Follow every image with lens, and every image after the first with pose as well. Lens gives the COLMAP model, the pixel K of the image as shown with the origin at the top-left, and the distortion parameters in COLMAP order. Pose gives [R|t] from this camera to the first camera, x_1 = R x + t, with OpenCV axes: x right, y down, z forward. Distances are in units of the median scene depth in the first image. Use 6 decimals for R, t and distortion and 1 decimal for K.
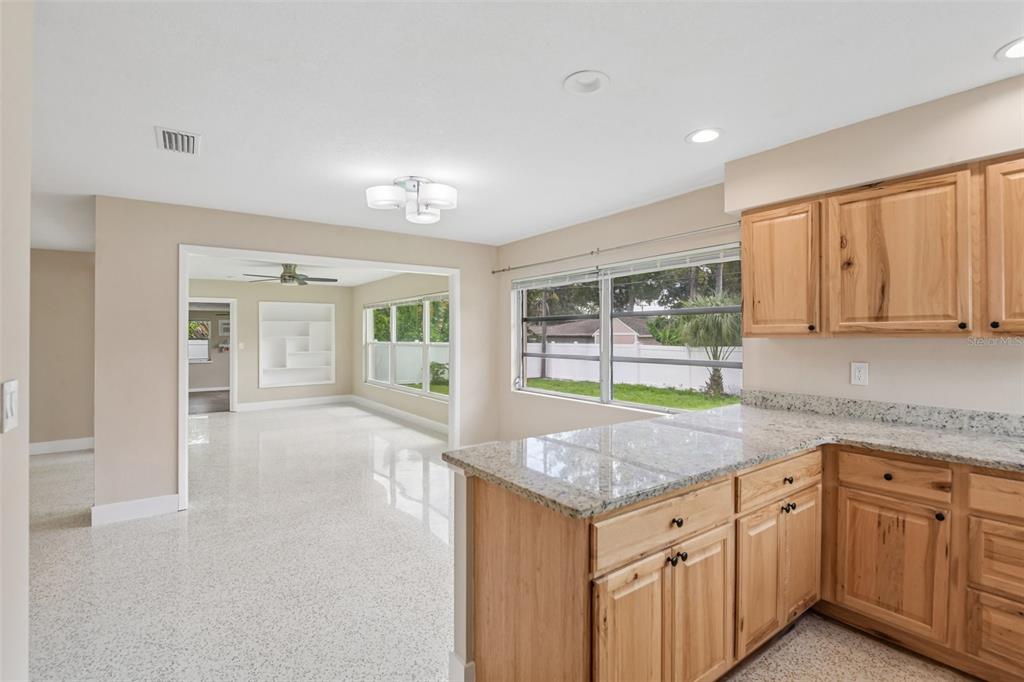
lens RADIAL K [[476.0, 0, 518.3], [0, 476.0, 336.8], [0, 0, 1]] dist [-0.000061, -0.015048]
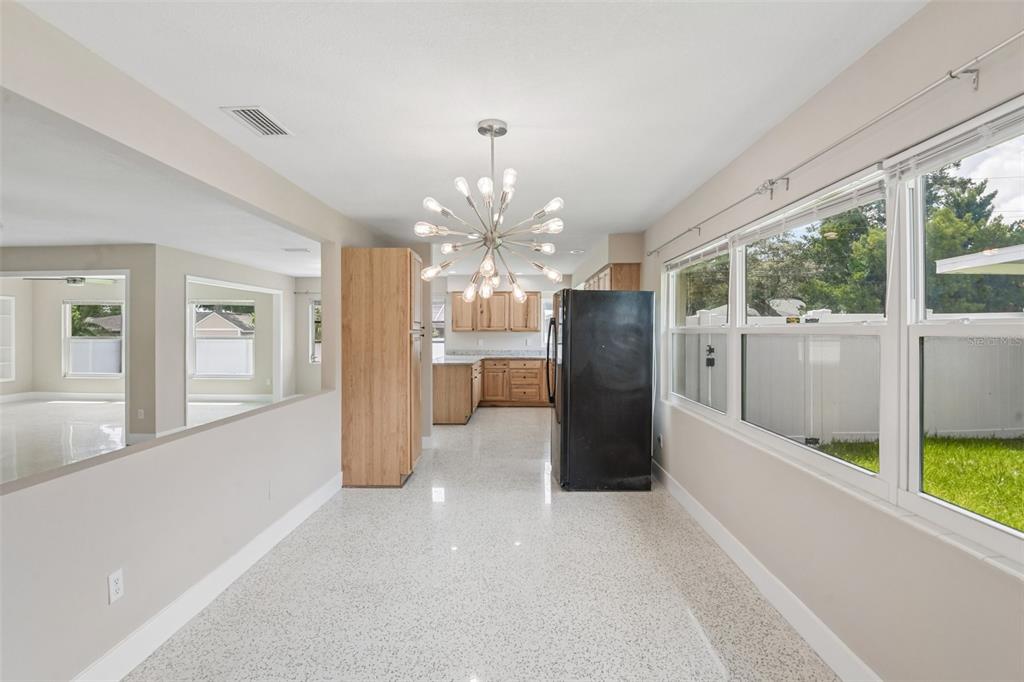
lens RADIAL K [[475.1, 0, 516.2], [0, 475.1, 330.0], [0, 0, 1]] dist [-0.000695, -0.023622]
pose [[0.597617, 0.004013, 0.801771, -2.076709], [-0.000039, 0.999988, -0.004976, 0.005094], [-0.801781, 0.002942, 0.597610, -1.402160]]
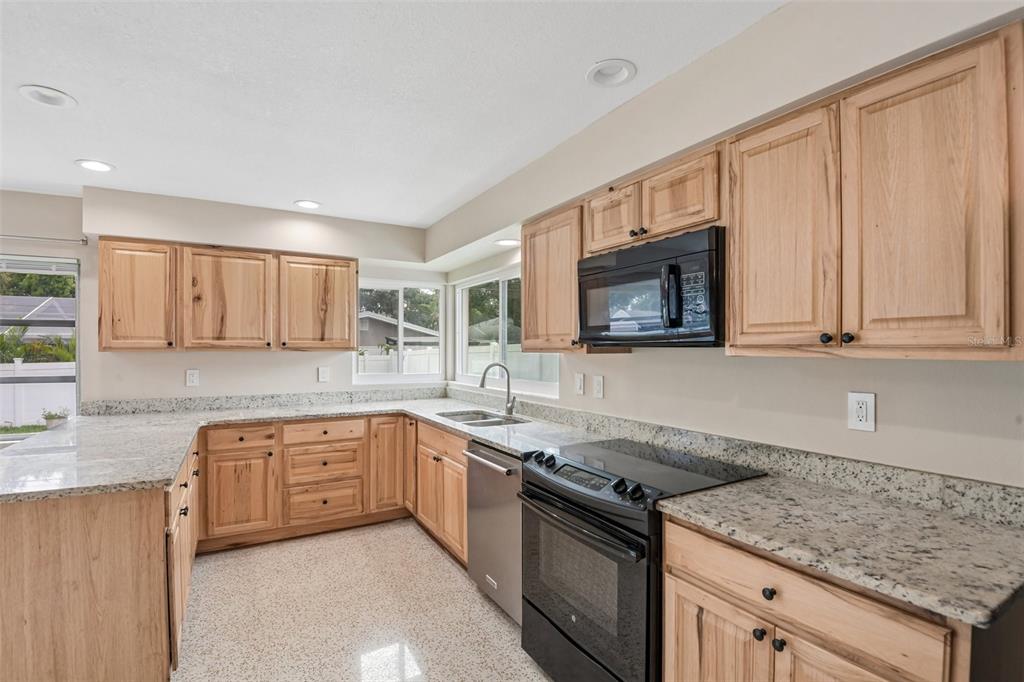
lens RADIAL K [[478.0, 0, 514.3], [0, 478.0, 352.5], [0, 0, 1]] dist [-0.029197, -0.000920]
pose [[0.093316, -0.004815, 0.995625, -0.582753], [0.002078, 0.999987, 0.004642, 0.000573], [-0.995634, 0.001635, 0.093324, -0.050595]]
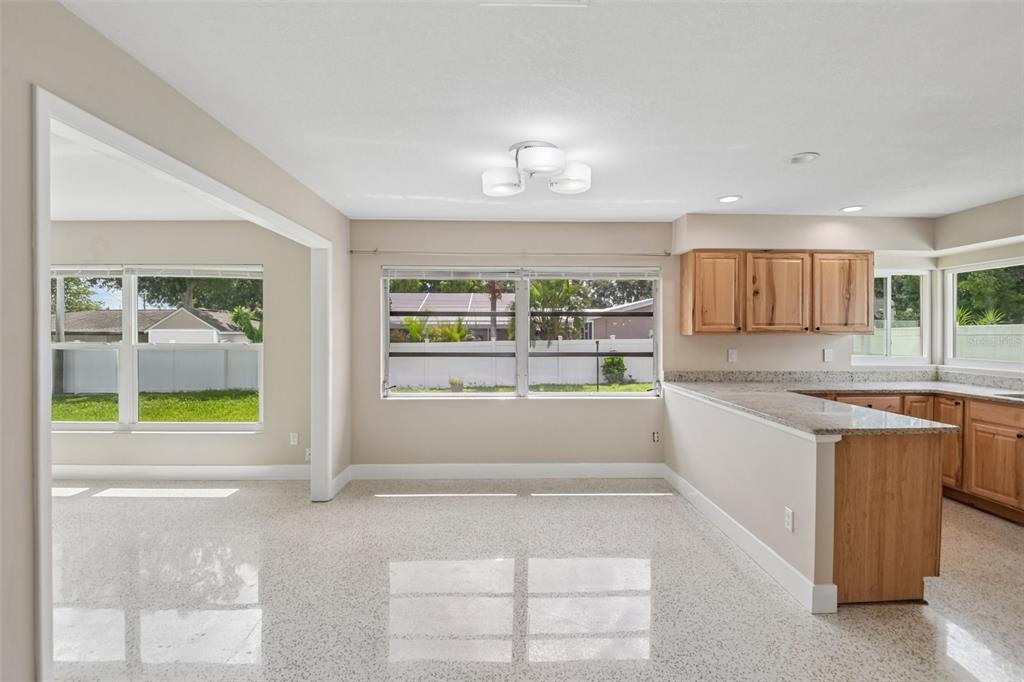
lens RADIAL K [[475.1, 0, 516.2], [0, 475.1, 330.0], [0, 0, 1]] dist [-0.000695, -0.023622]
pose [[0.562345, 0.007904, 0.826865, -1.230547], [-0.001811, 0.999964, -0.008327, 0.000813], [-0.826901, 0.003185, 0.562339, 0.733847]]
